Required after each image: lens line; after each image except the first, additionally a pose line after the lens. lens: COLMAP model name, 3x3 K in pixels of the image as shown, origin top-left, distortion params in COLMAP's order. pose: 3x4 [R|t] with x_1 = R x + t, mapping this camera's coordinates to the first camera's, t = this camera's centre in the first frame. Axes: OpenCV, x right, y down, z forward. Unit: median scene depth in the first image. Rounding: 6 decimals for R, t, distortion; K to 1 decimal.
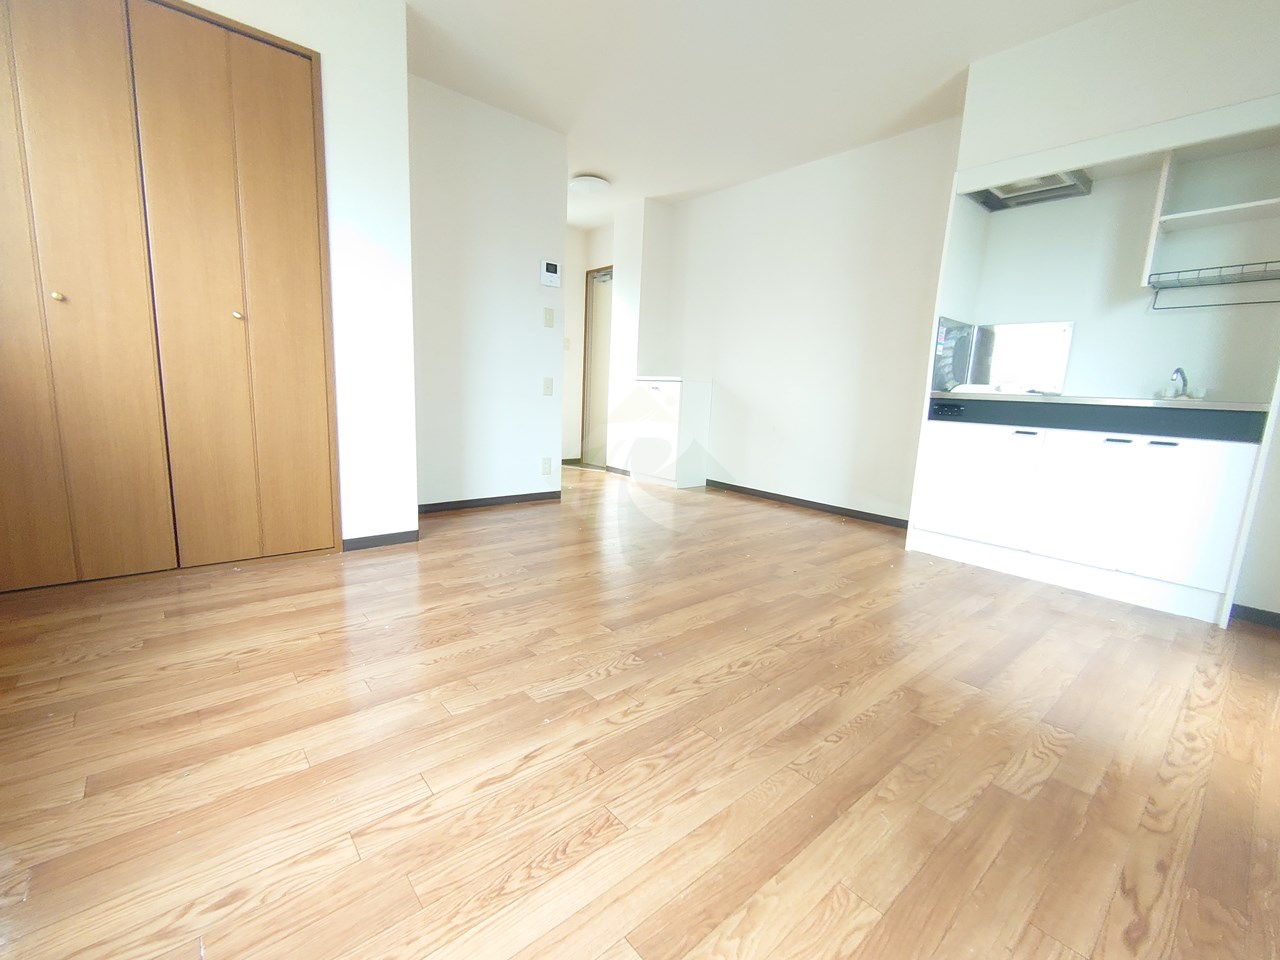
lens RADIAL K [[549.9, 0, 638.4], [0, 549.9, 478.3], [0, 0, 1]] dist [0.003533, -0.000534]
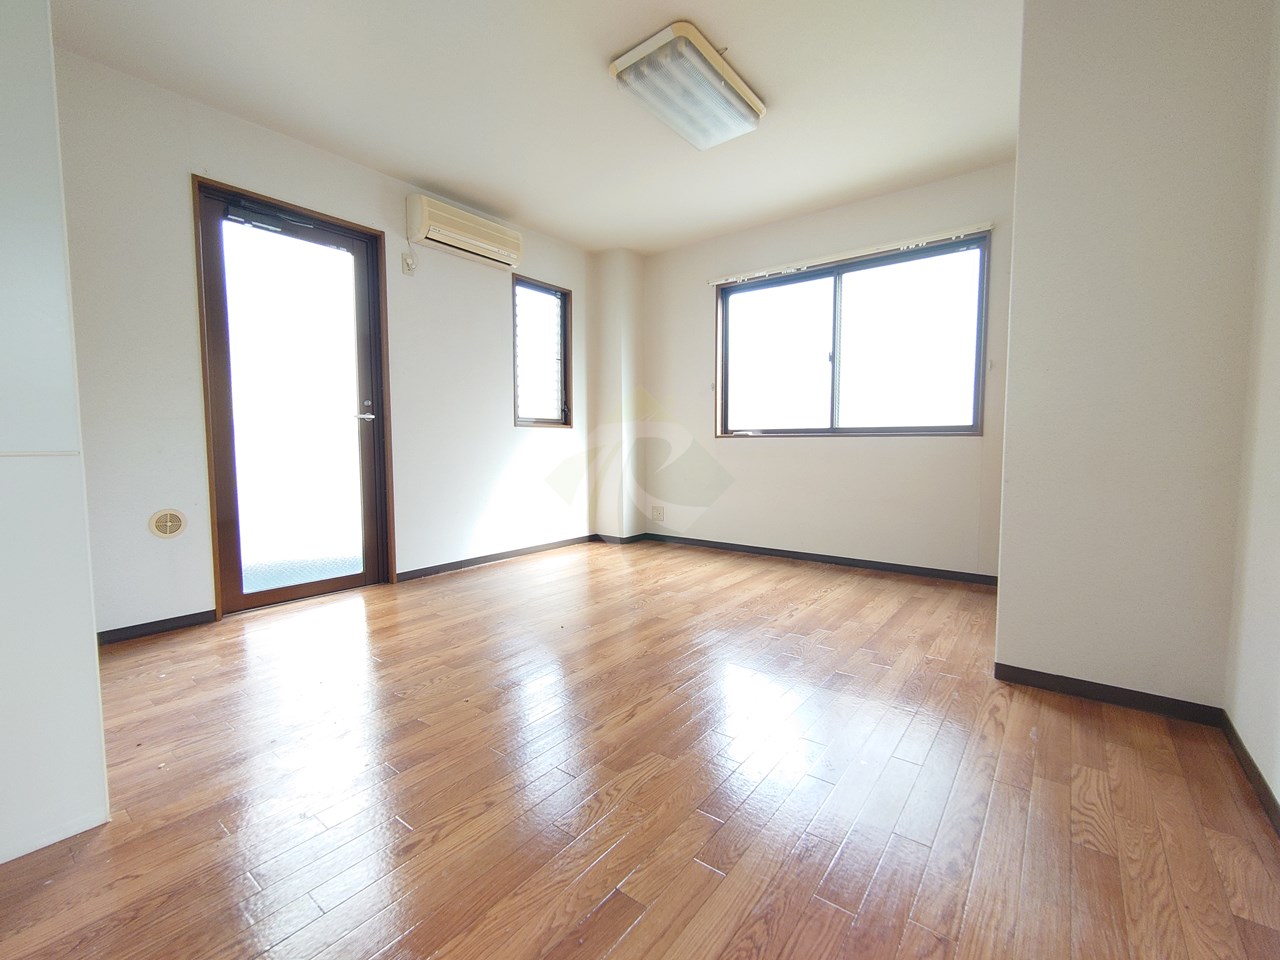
lens RADIAL K [[549.9, 0, 636.4], [0, 549.9, 480.1], [0, 0, 1]] dist [0.003533, -0.000534]
pose [[-0.979471, -0.027645, -0.199681, 0.300328], [-0.072194, 0.972955, 0.219424, -0.382713], [0.188214, 0.229336, -0.954977, 2.259812]]
